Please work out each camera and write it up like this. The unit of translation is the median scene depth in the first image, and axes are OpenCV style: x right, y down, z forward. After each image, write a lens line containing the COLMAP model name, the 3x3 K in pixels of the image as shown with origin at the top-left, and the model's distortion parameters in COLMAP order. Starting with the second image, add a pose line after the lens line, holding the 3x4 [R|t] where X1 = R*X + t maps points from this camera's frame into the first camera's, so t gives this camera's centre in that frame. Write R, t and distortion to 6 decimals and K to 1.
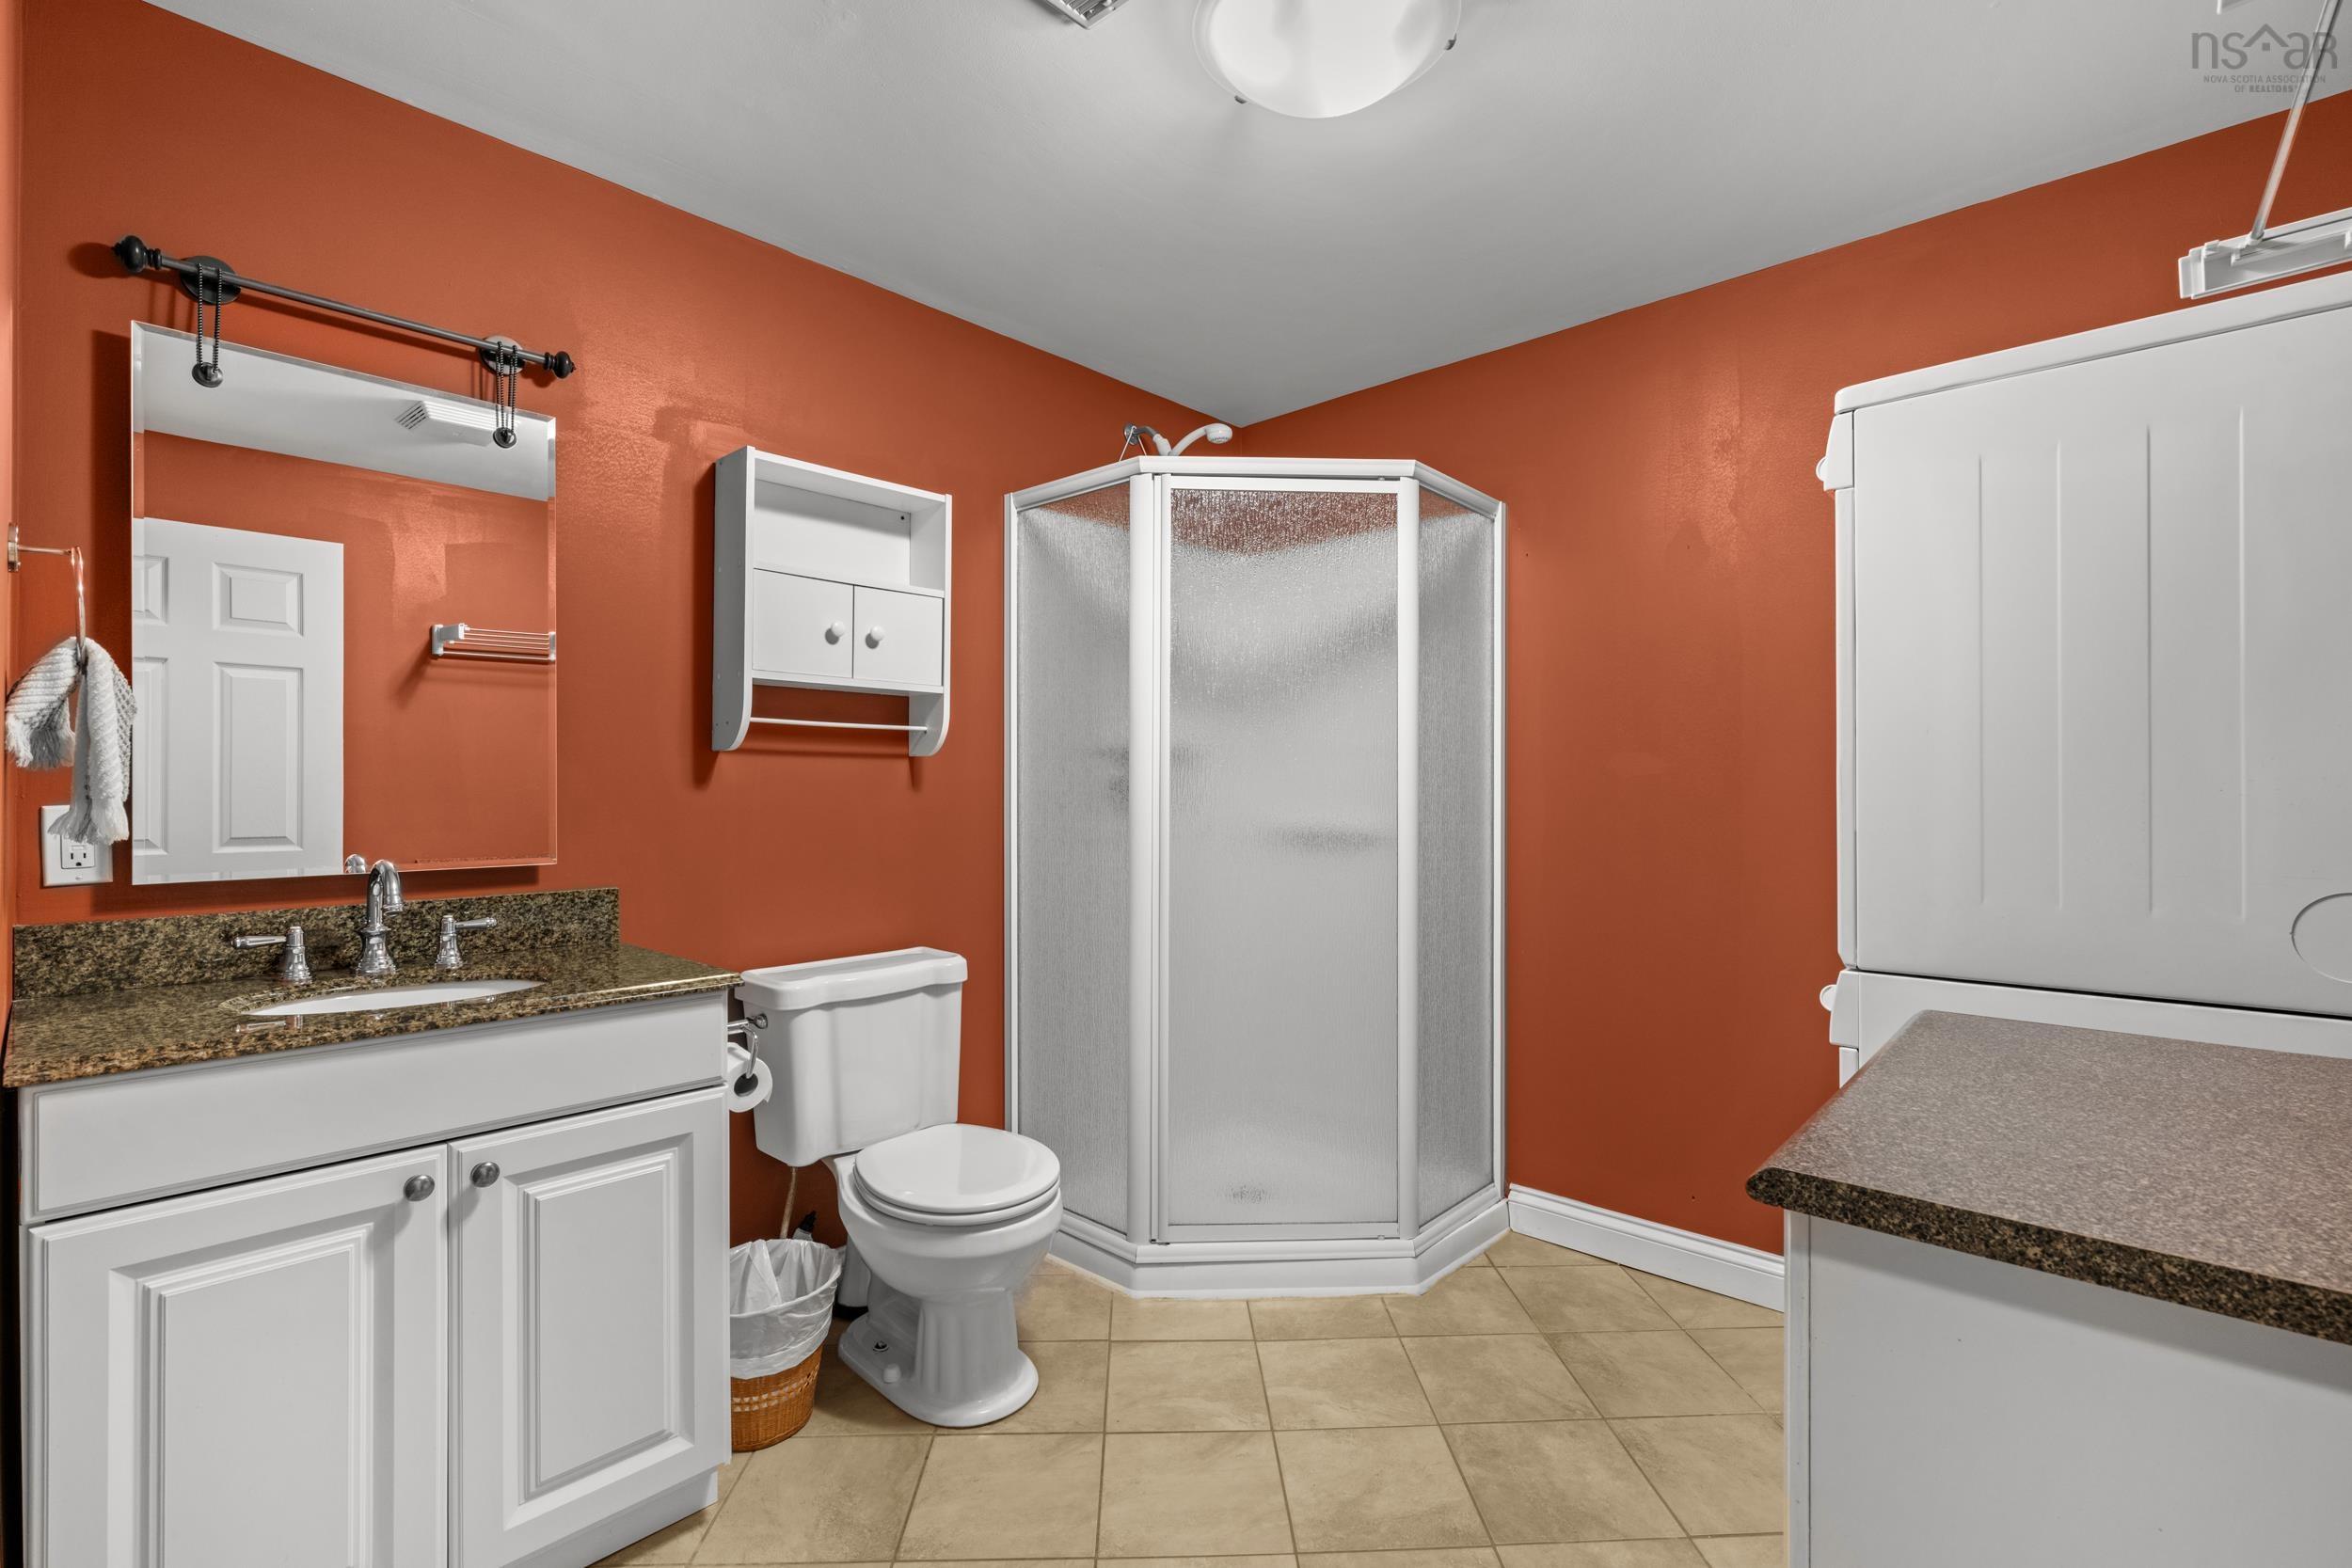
lens RADIAL K [[1053.6, 0, 1176.0], [0, 1053.6, 784.0], [0, 0, 1]] dist [-0.000491, -0.000055]
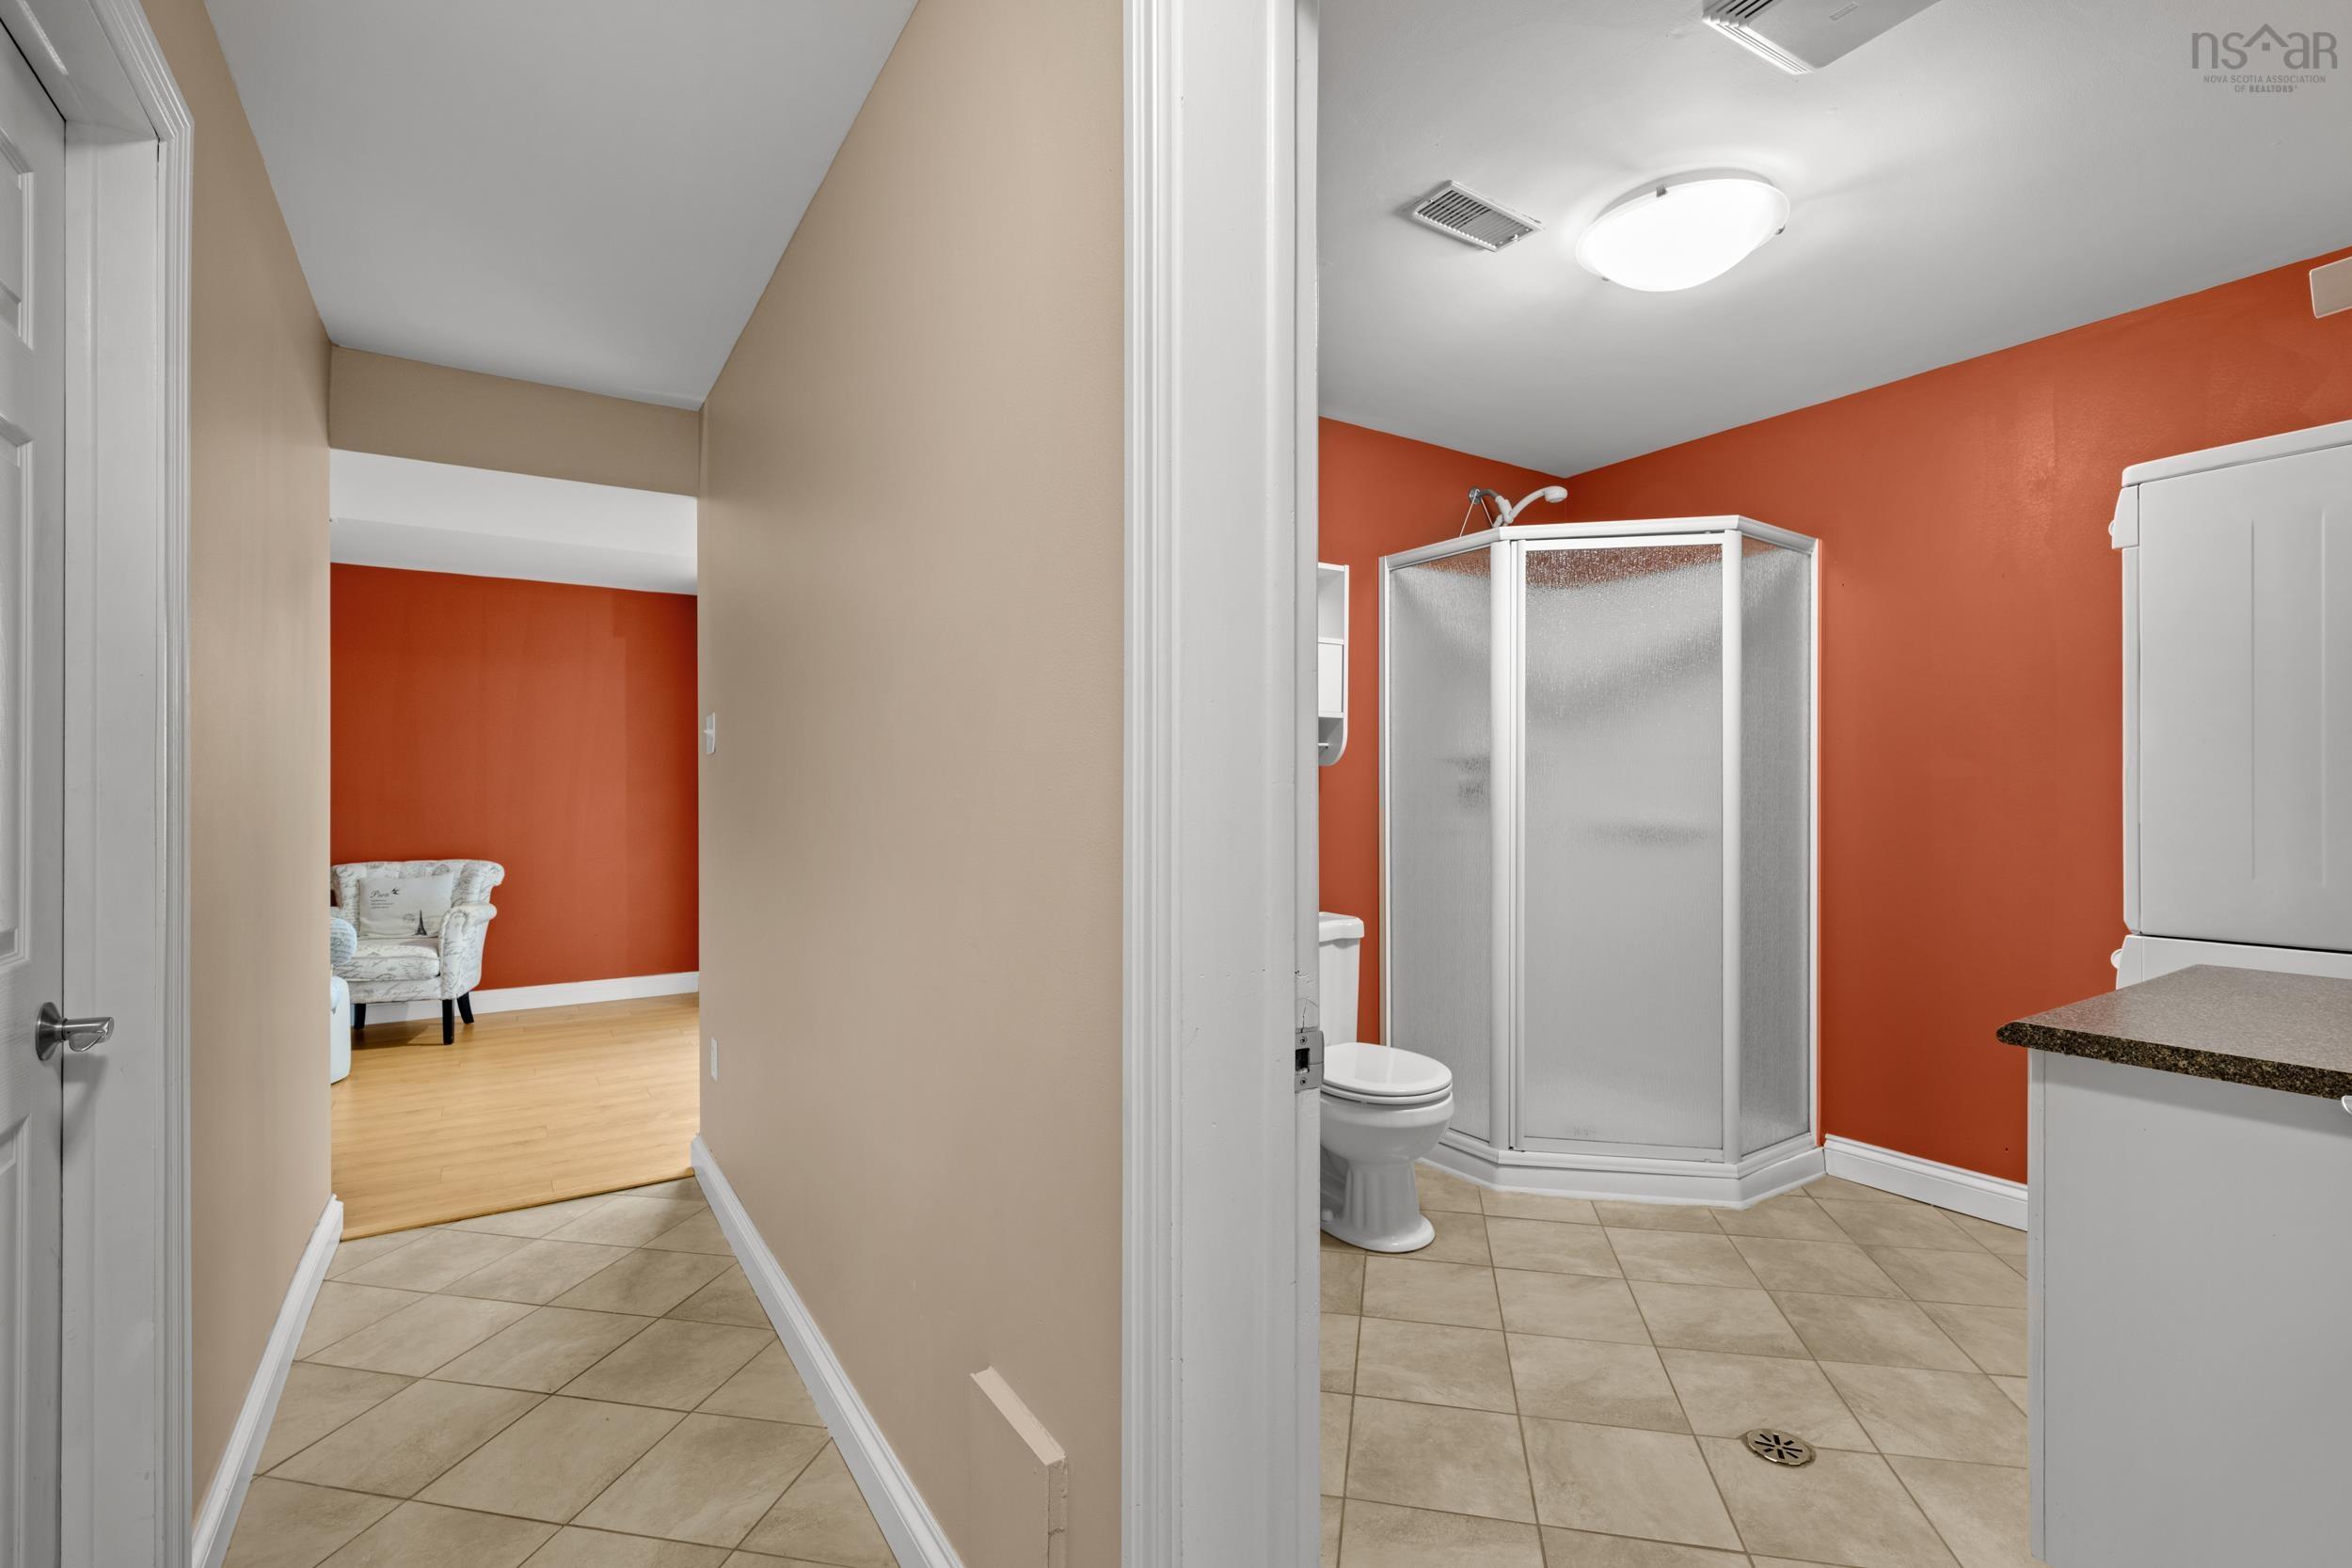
lens RADIAL K [[1052.3, 0, 1181.5], [0, 1052.3, 793.6], [0, 0, 1]] dist [-0.000022, 0.000057]
pose [[0.971817, -0.001461, -0.235730, -0.115021], [0.003048, 0.999975, 0.006366, -0.000874], [0.235715, -0.006905, 0.971798, -0.337787]]
